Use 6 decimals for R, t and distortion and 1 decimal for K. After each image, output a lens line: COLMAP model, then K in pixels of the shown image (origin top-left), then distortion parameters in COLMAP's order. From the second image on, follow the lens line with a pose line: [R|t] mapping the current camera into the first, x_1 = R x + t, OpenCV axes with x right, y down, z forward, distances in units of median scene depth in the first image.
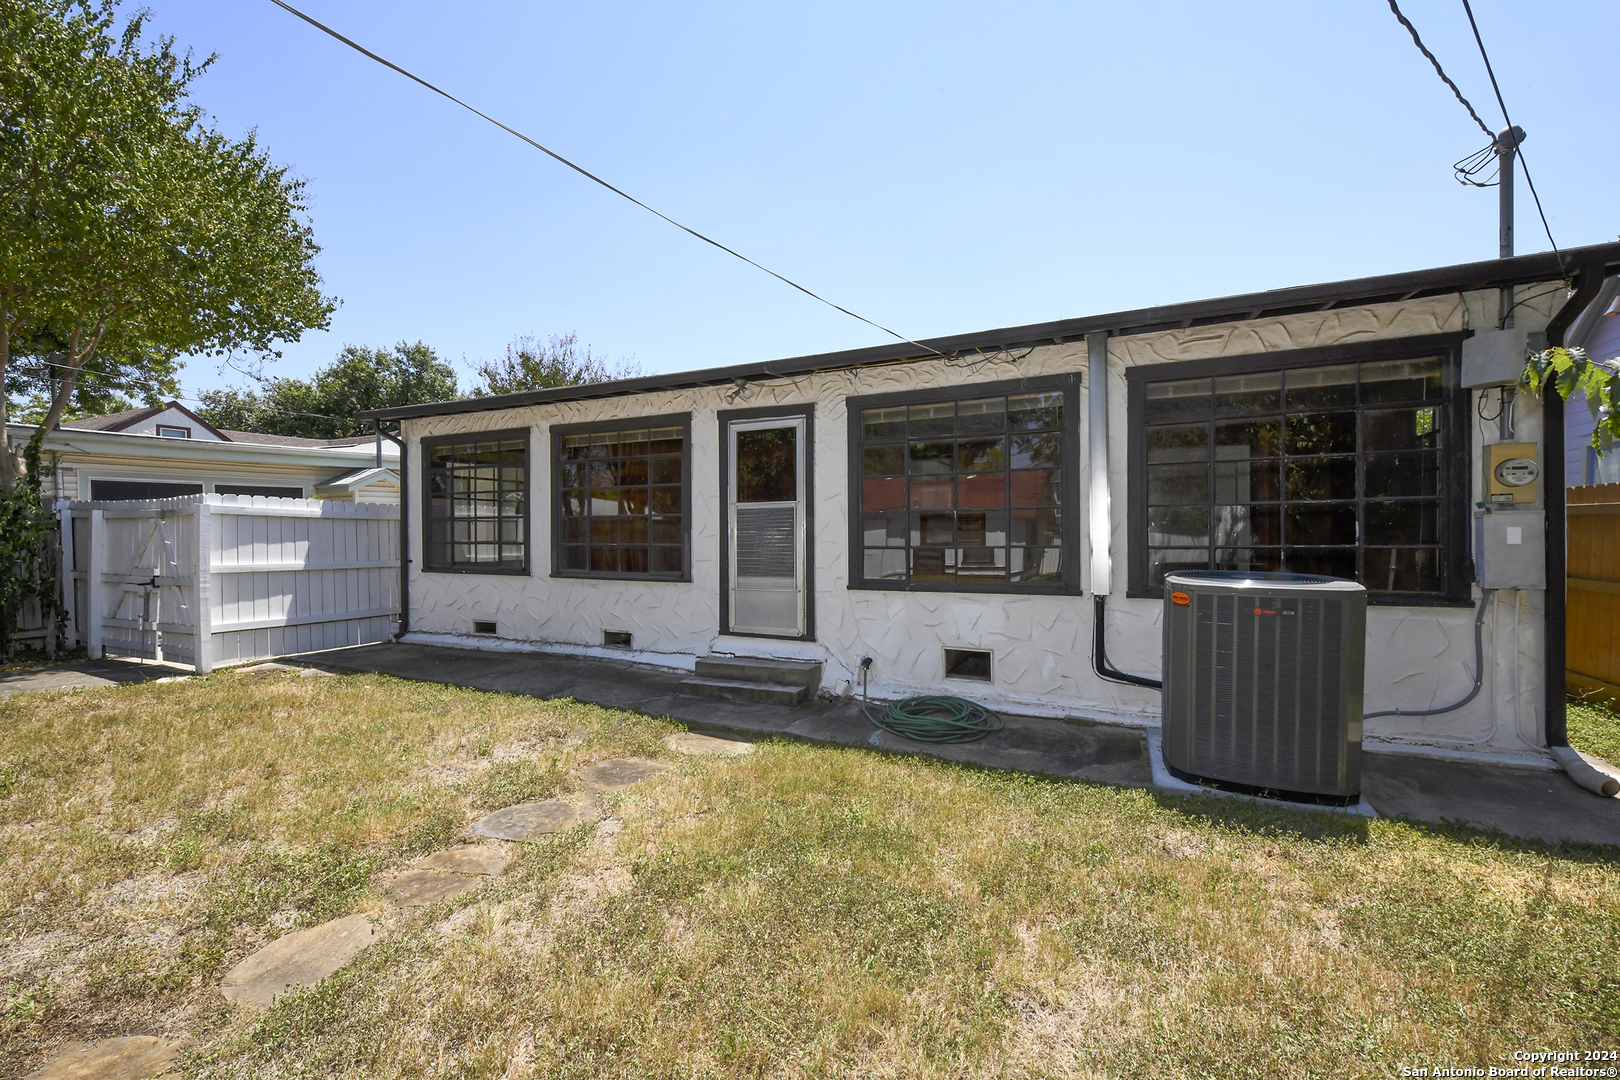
lens RADIAL K [[658.1, 0, 801.3], [0, 658.1, 541.3], [0, 0, 1]] dist [0.001500, -0.000506]
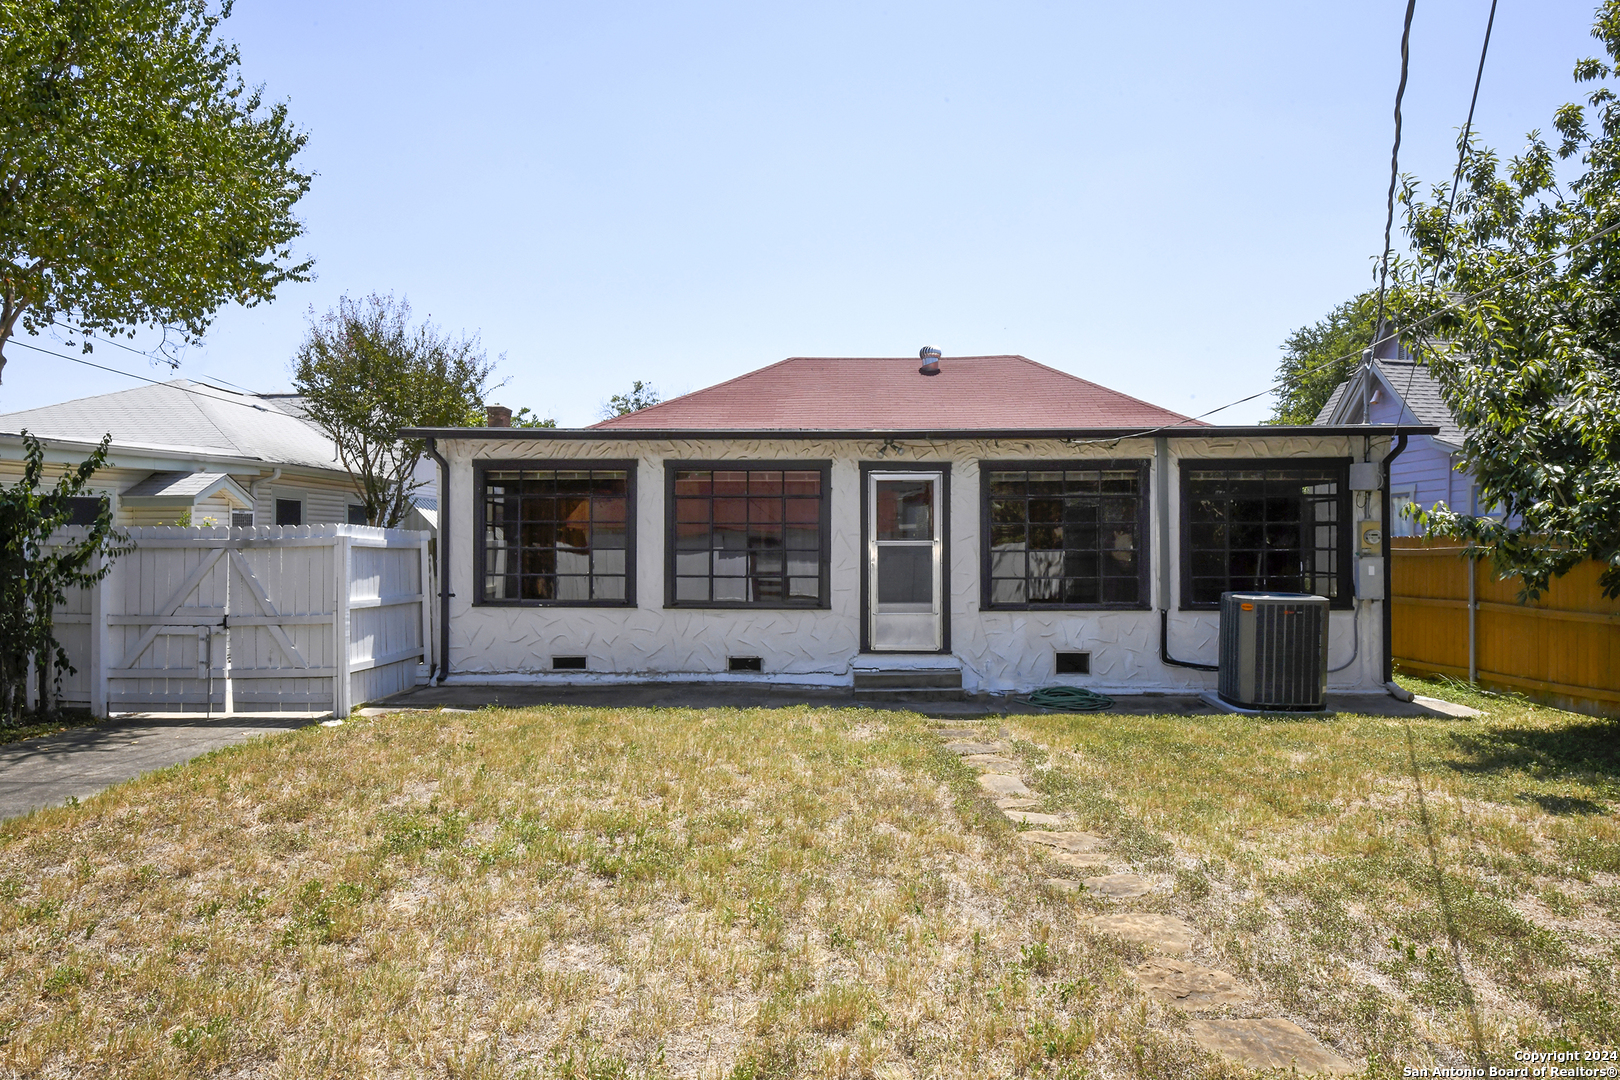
lens RADIAL K [[998.9, 0, 798.0], [0, 998.9, 552.0], [0, 0, 1]] dist [-0.002939, 0.002059]
pose [[0.921598, 0.003545, 0.388129, -0.976154], [0.000076, 0.999957, -0.009314, -0.022843], [-0.388145, 0.008614, 0.921558, -0.629264]]
